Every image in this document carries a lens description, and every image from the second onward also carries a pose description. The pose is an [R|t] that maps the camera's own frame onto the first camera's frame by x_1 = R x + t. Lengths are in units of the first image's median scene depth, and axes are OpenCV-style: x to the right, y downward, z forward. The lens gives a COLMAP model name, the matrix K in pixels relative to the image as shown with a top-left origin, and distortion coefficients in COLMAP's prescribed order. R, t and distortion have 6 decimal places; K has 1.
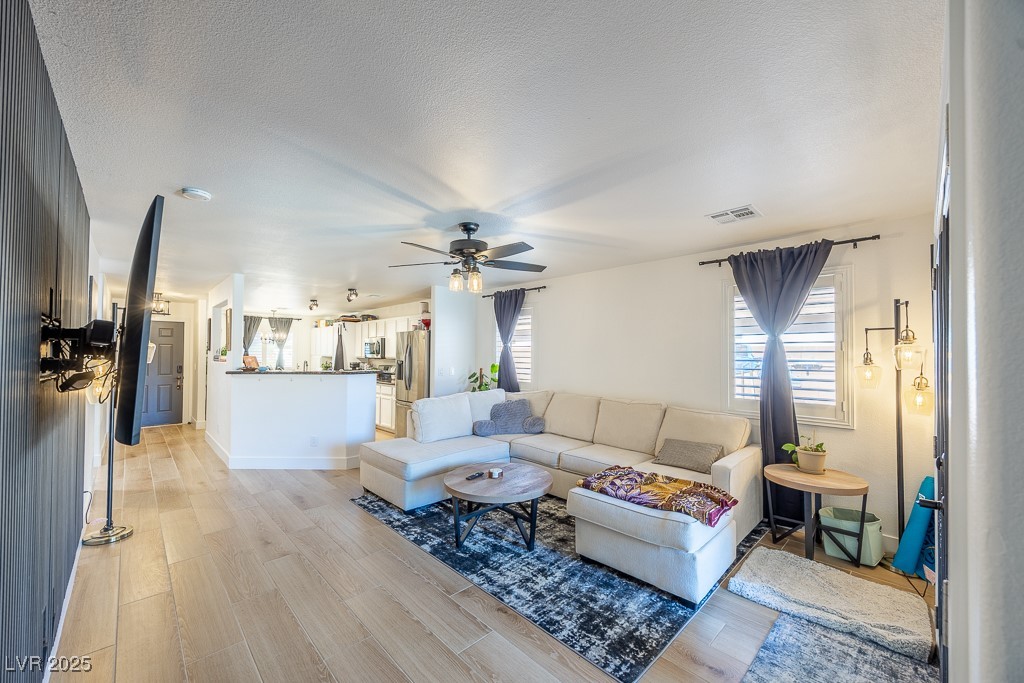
lens RADIAL K [[406.6, 0, 512.0], [0, 406.6, 341.5], [0, 0, 1]] dist [0.000434, 0.000034]
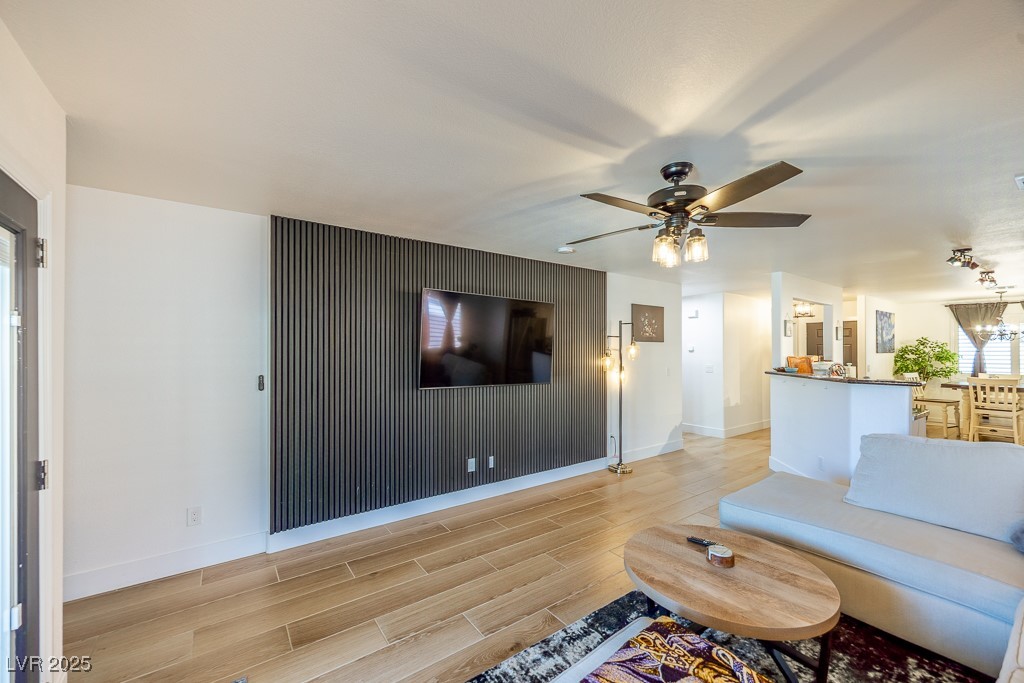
lens RADIAL K [[402.3, 0, 512.2], [0, 402.3, 348.8], [0, 0, 1]] dist [0.000609, 0.000004]
pose [[-0.141499, -0.005095, -0.989925, 0.606749], [0.021446, 0.999736, -0.008211, 0.018266], [0.989706, -0.022392, -0.141352, 0.815332]]
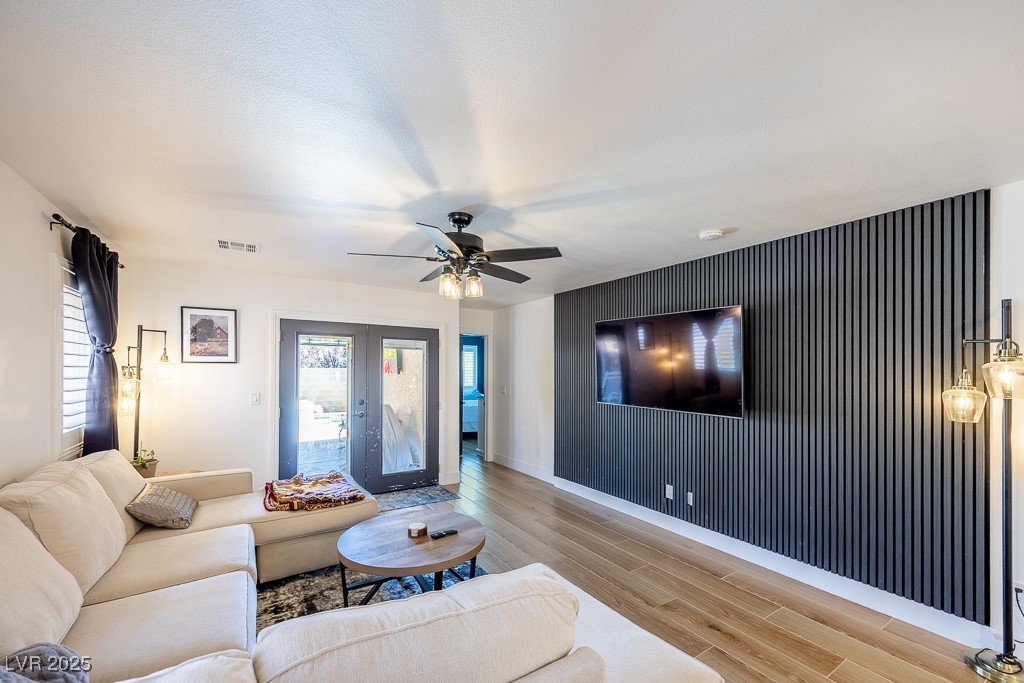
lens RADIAL K [[415.3, 0, 513.1], [0, 415.3, 367.5], [0, 0, 1]] dist [0.000231, 0.000023]
pose [[-0.980475, -0.008777, 0.196447, -0.377515], [-0.015045, 0.999423, -0.030439, 0.043205], [-0.196067, -0.032800, -0.980042, 1.791568]]
